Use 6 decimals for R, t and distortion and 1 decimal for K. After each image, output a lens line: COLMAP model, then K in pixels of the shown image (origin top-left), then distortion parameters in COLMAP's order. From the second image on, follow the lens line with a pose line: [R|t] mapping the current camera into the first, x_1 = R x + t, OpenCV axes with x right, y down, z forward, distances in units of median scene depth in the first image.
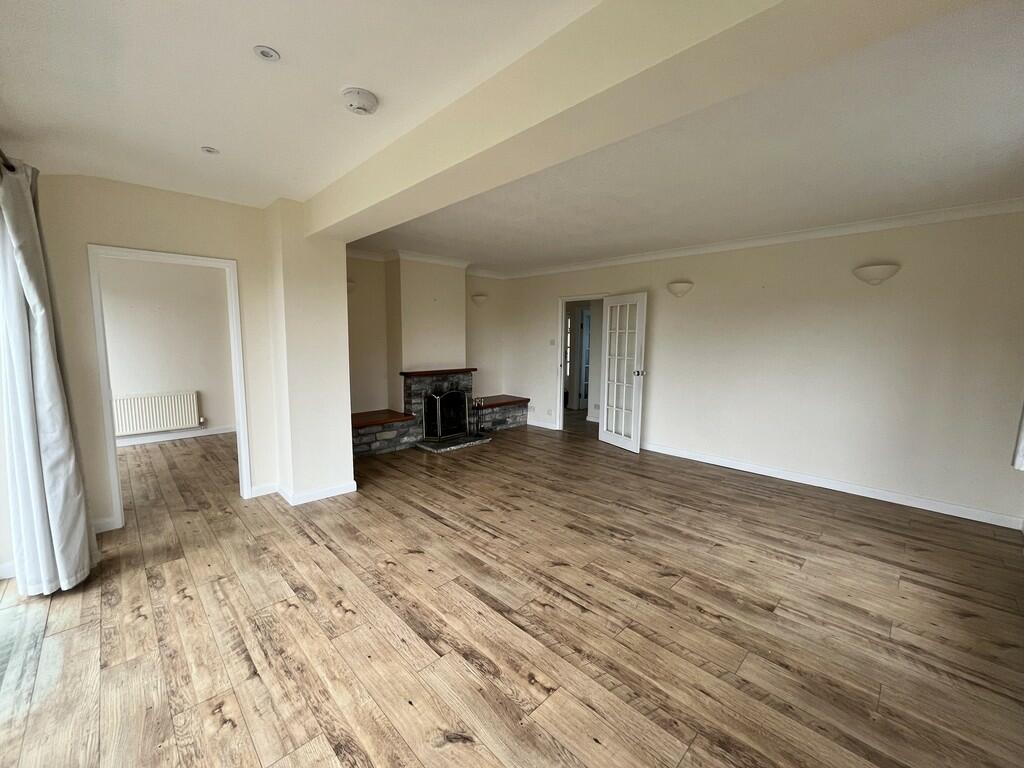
lens RADIAL K [[415.1, 0, 513.9], [0, 415.1, 380.6], [0, 0, 1]] dist [-0.002872, -0.000142]
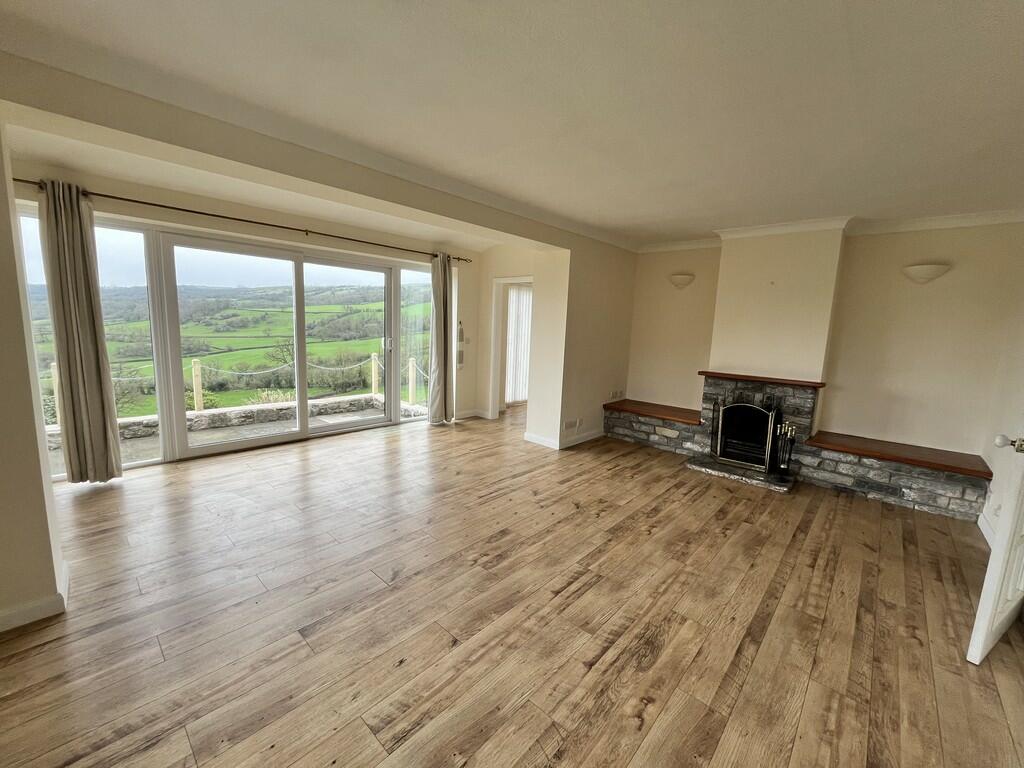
lens RADIAL K [[415.1, 0, 510.7], [0, 415.1, 386.8], [0, 0, 1]] dist [-0.002872, -0.000142]
pose [[0.051005, 0.145224, -0.988083, 0.801890], [-0.140342, 0.980596, 0.136879, -0.069226], [0.988788, 0.131688, 0.070396, 0.735185]]
